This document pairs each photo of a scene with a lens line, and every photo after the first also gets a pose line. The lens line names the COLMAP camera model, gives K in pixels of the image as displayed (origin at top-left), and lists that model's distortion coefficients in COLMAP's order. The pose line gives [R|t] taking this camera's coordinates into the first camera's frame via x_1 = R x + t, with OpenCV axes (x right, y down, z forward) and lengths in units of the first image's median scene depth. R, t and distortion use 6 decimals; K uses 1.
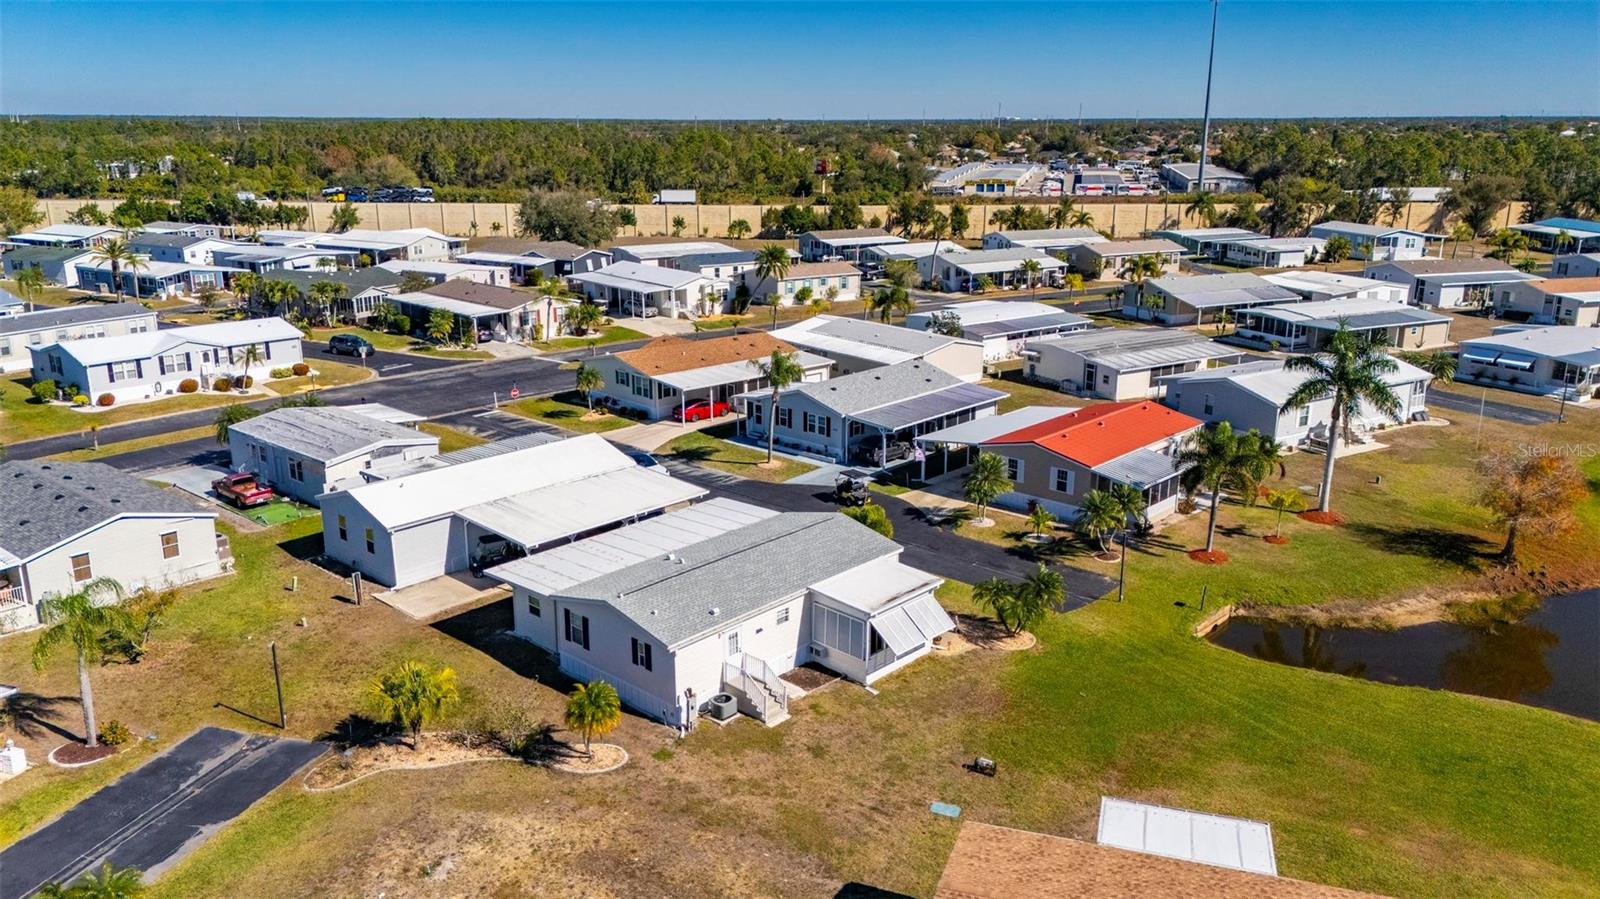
lens RADIAL K [[1173.3, 0, 798.5], [0, 1173.3, 443.5], [0, 0, 1]] dist [0.080443, -0.081555]
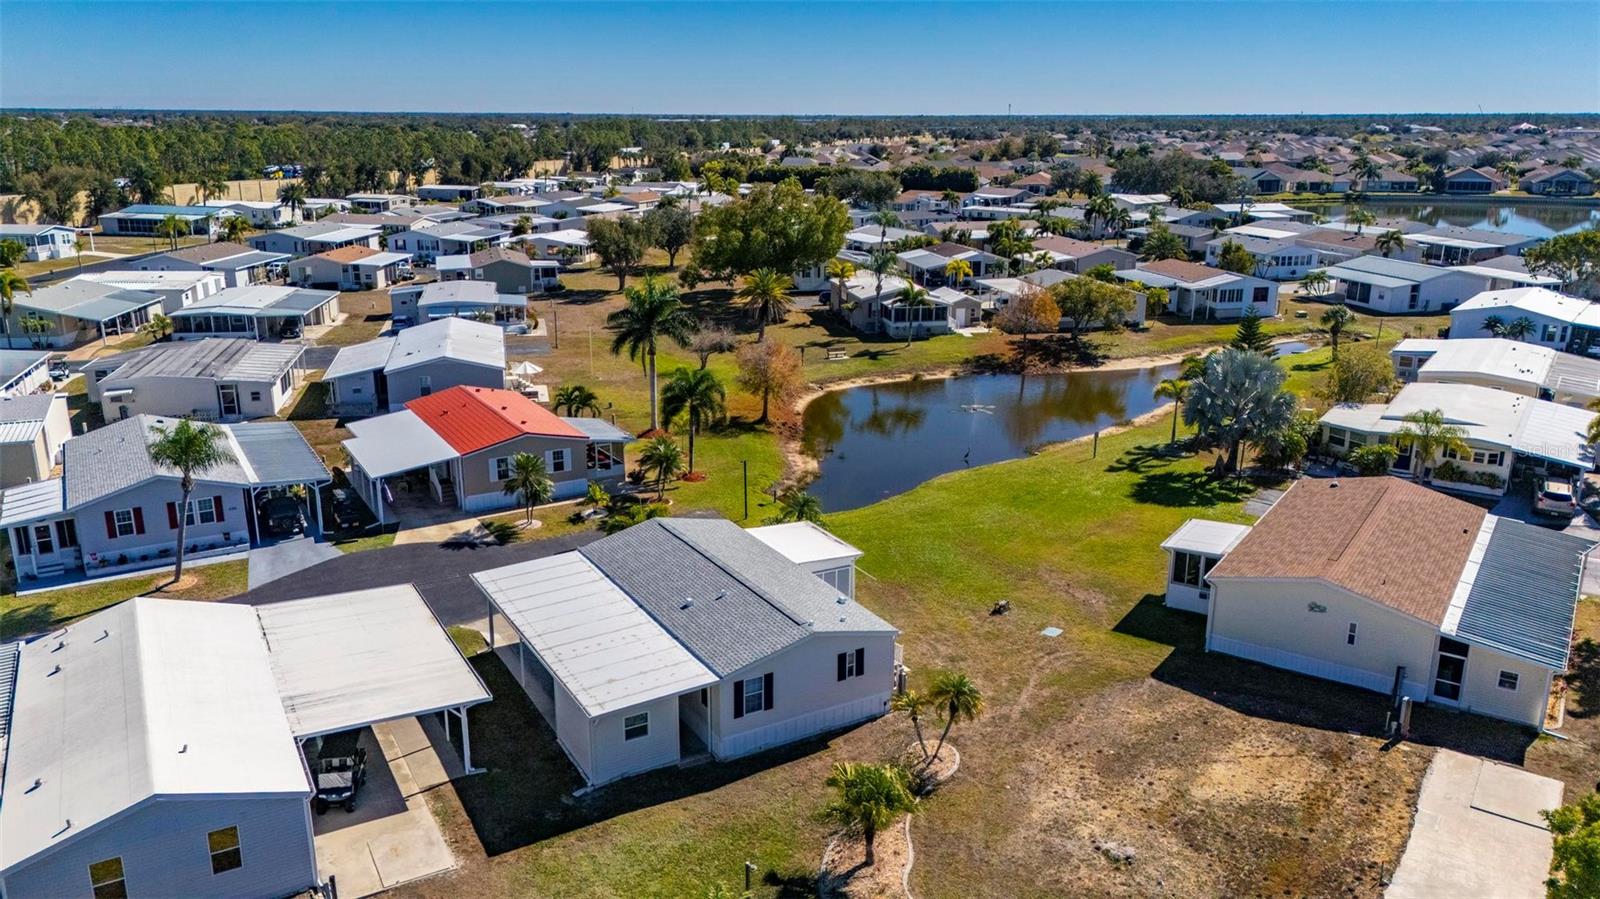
lens RADIAL K [[1165.9, 0, 800.1], [0, 1165.9, 445.8], [0, 0, 1]] dist [0.079091, -0.076889]
pose [[0.293120, -0.258300, 0.920523, -0.441409], [0.249313, 0.950152, 0.187225, -0.080979], [-0.922997, 0.174619, 0.342906, 0.307592]]
